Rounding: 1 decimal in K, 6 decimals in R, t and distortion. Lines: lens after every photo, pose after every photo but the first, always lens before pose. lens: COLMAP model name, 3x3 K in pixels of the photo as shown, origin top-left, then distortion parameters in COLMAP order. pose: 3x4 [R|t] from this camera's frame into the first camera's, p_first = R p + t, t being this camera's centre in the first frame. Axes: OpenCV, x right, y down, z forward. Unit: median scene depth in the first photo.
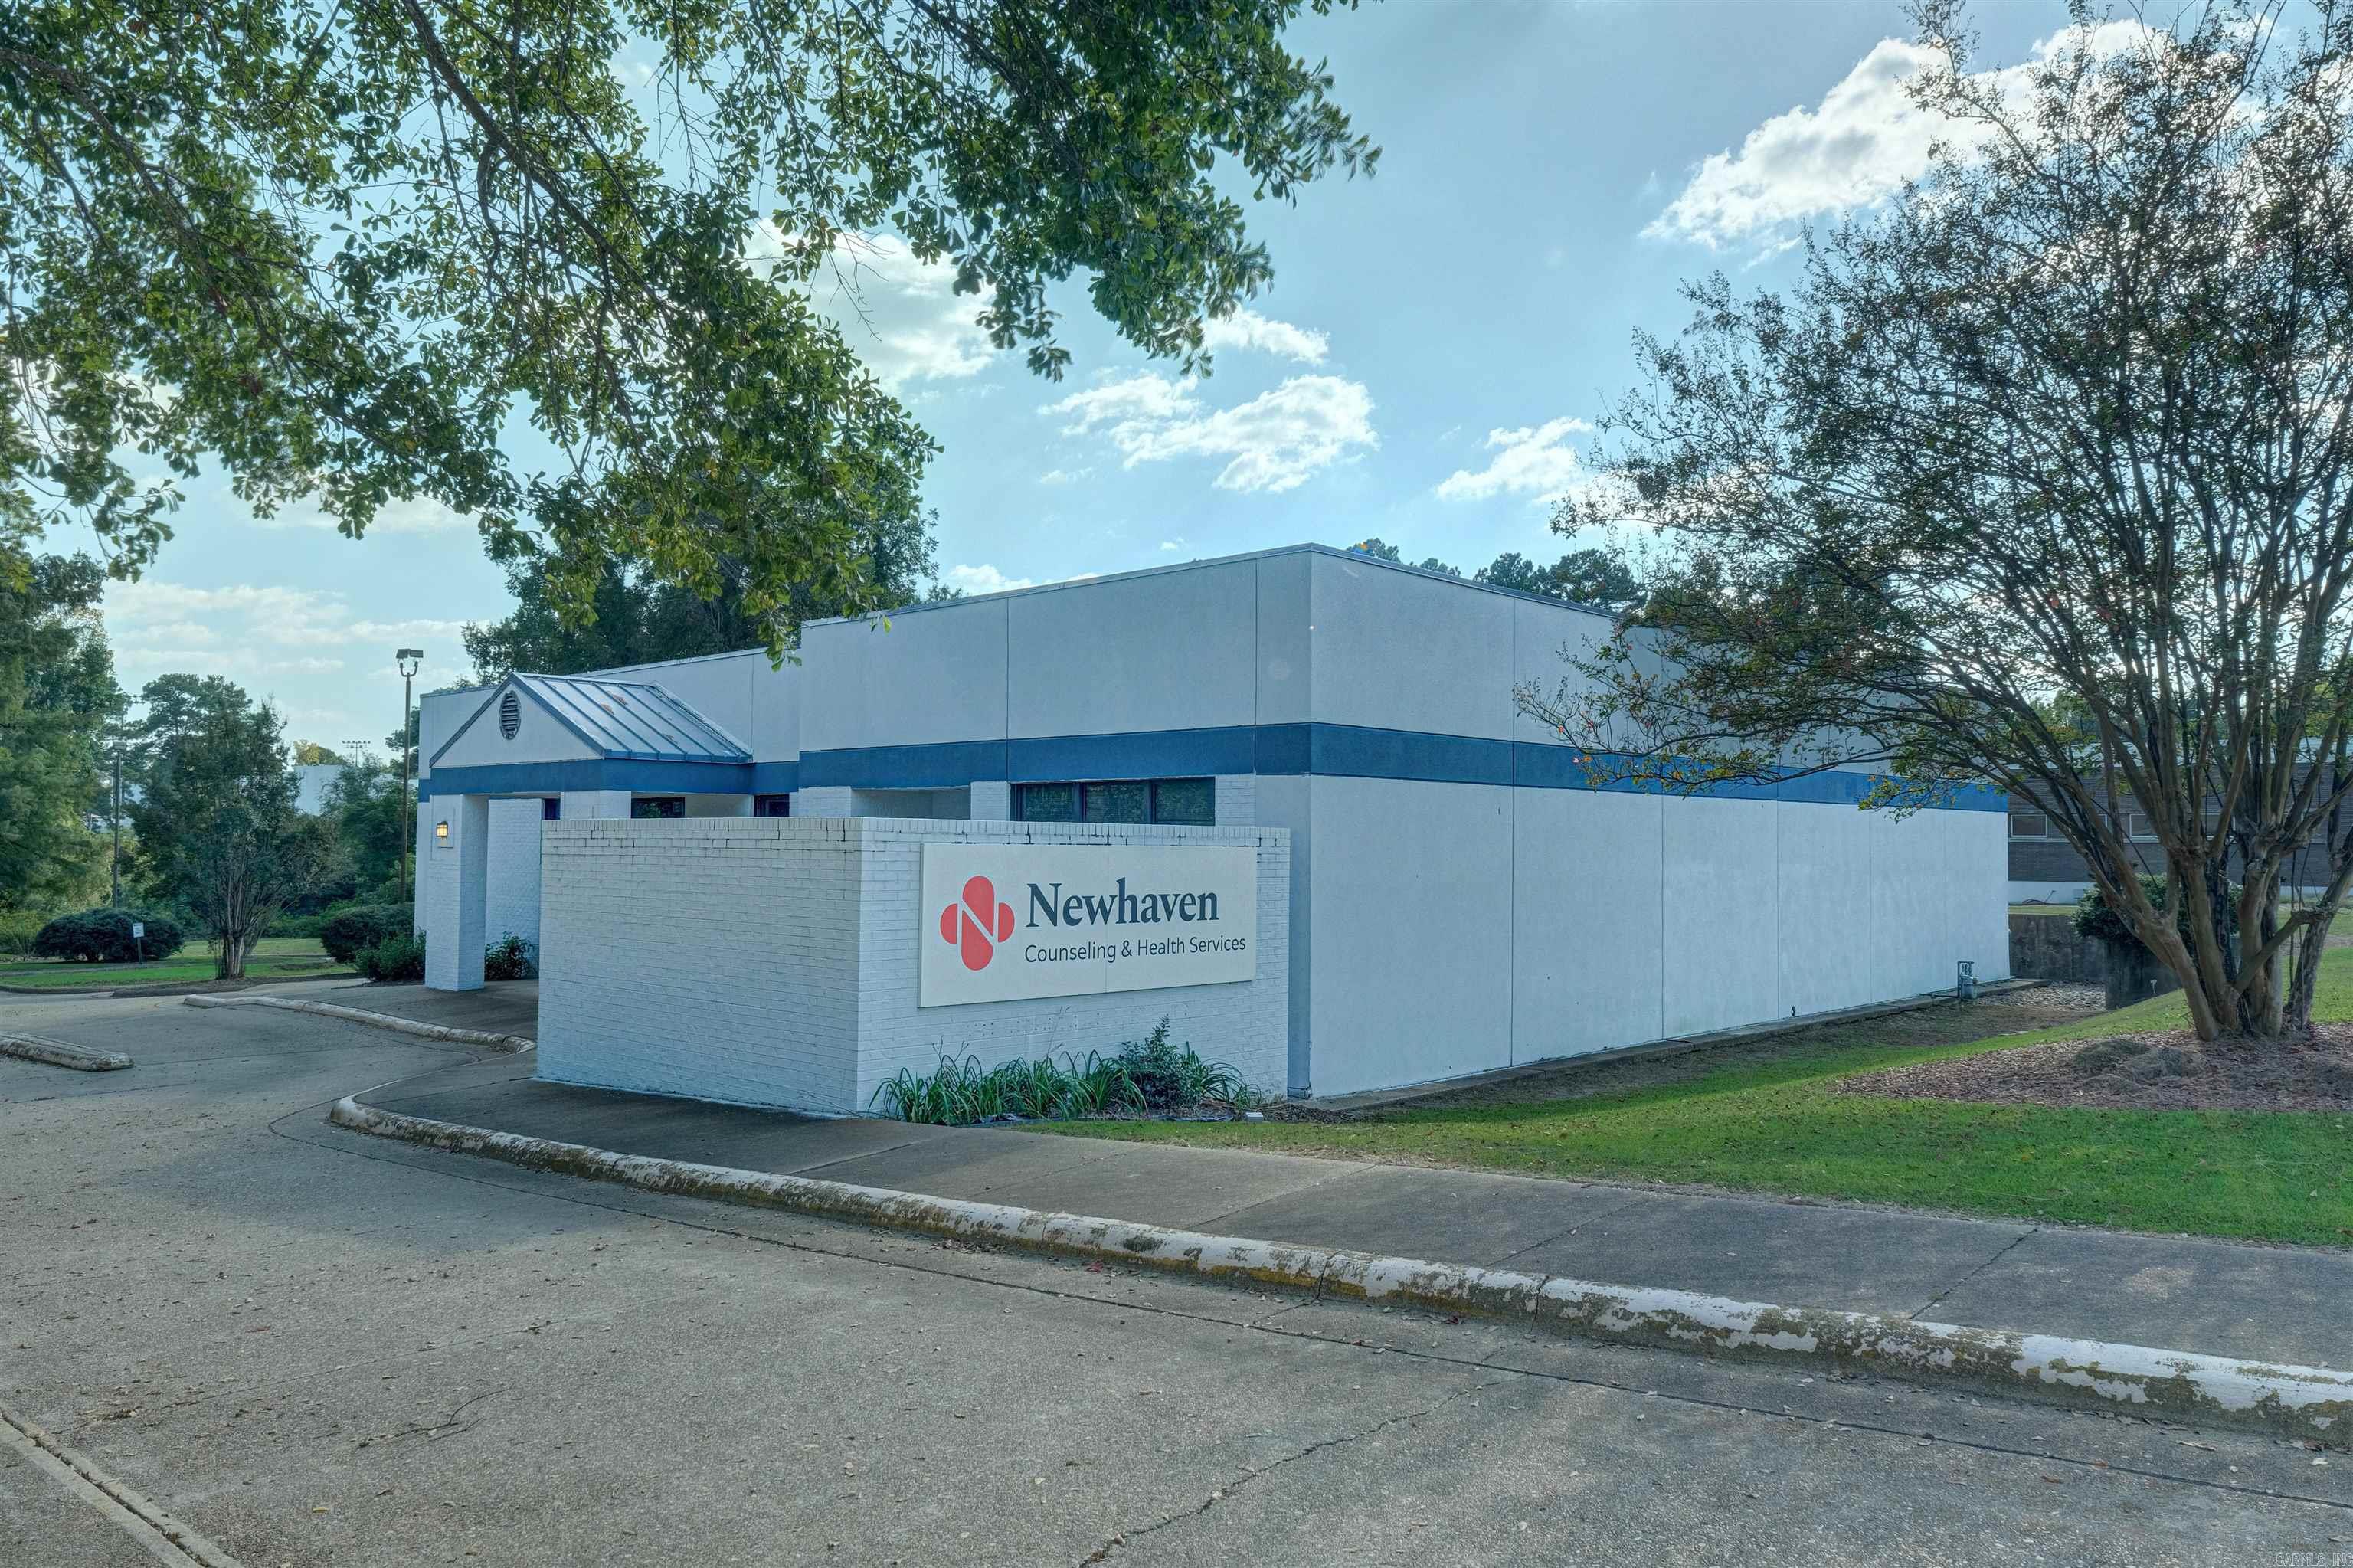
lens RADIAL K [[1654.8, 0, 1176.5], [0, 1654.8, 784.0], [0, 0, 1]] dist [-0.003773, -0.001431]
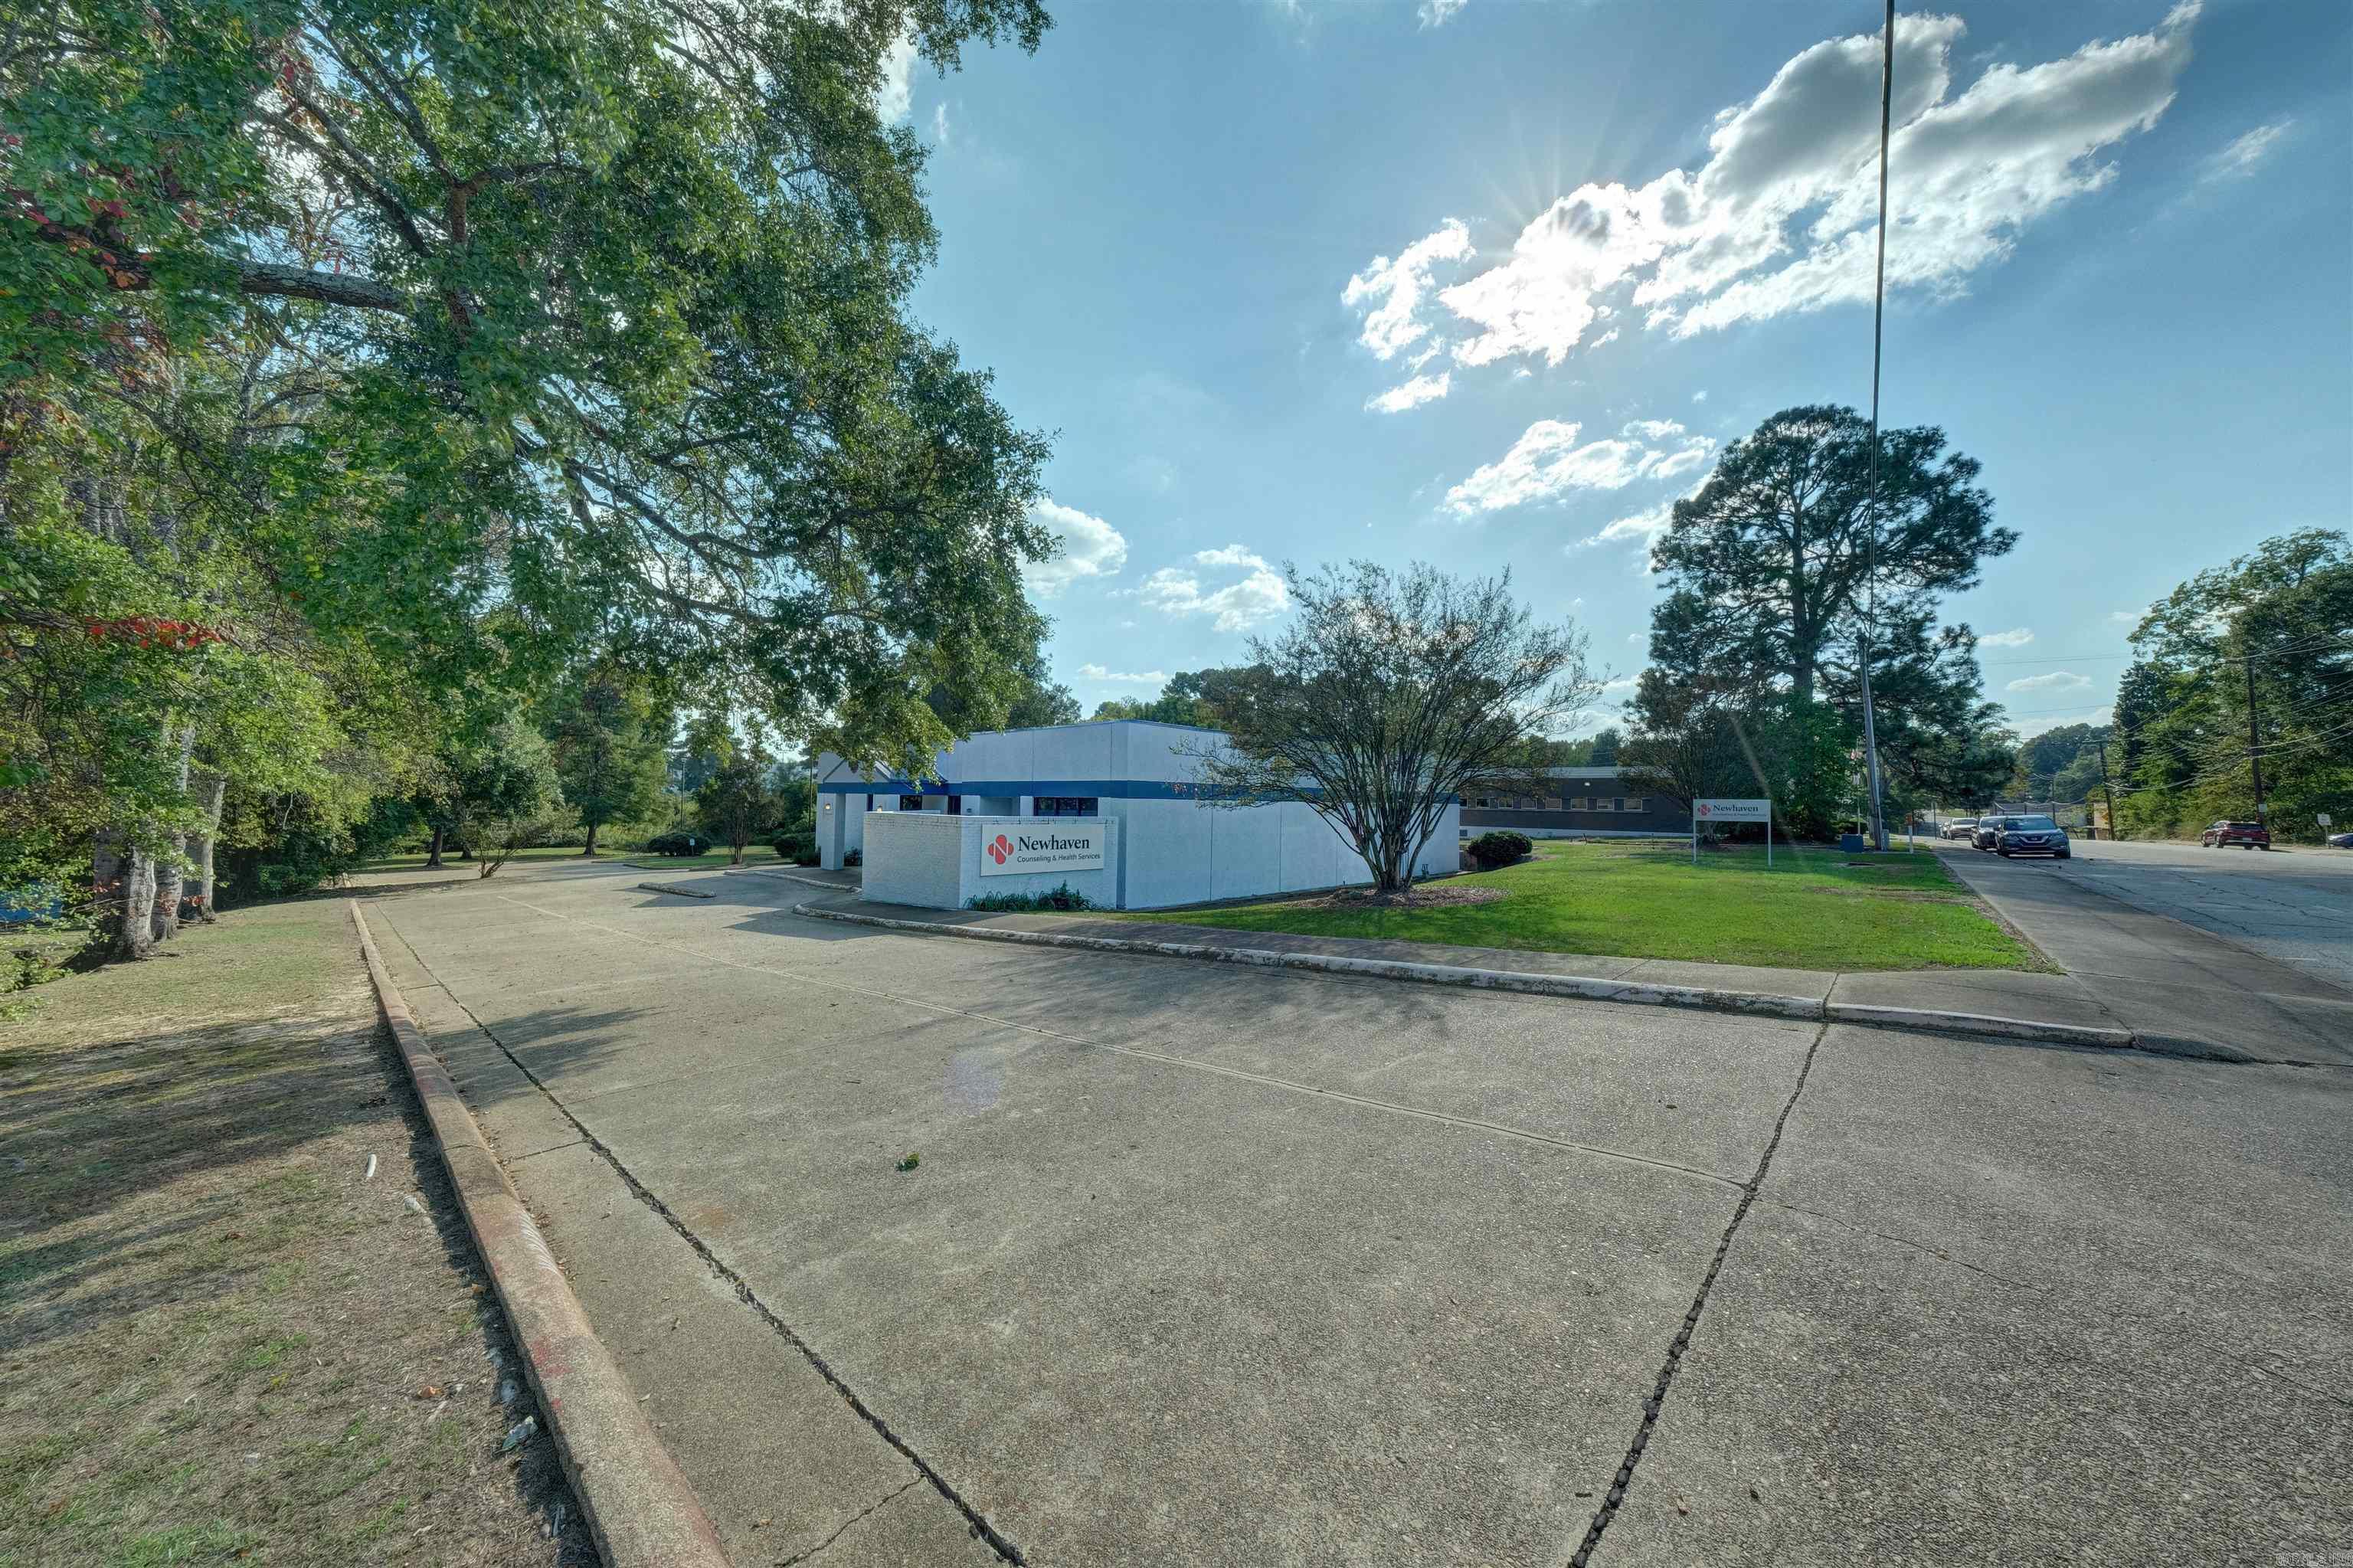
lens RADIAL K [[797.4, 0, 1176.5], [0, 797.4, 784.0], [0, 0, 1]] dist [0.000196, 0.000002]
pose [[0.999939, 0.010963, -0.000955, 0.170560], [-0.010951, 0.999864, 0.012293, -0.049905], [0.001090, -0.012282, 0.999924, -0.408565]]
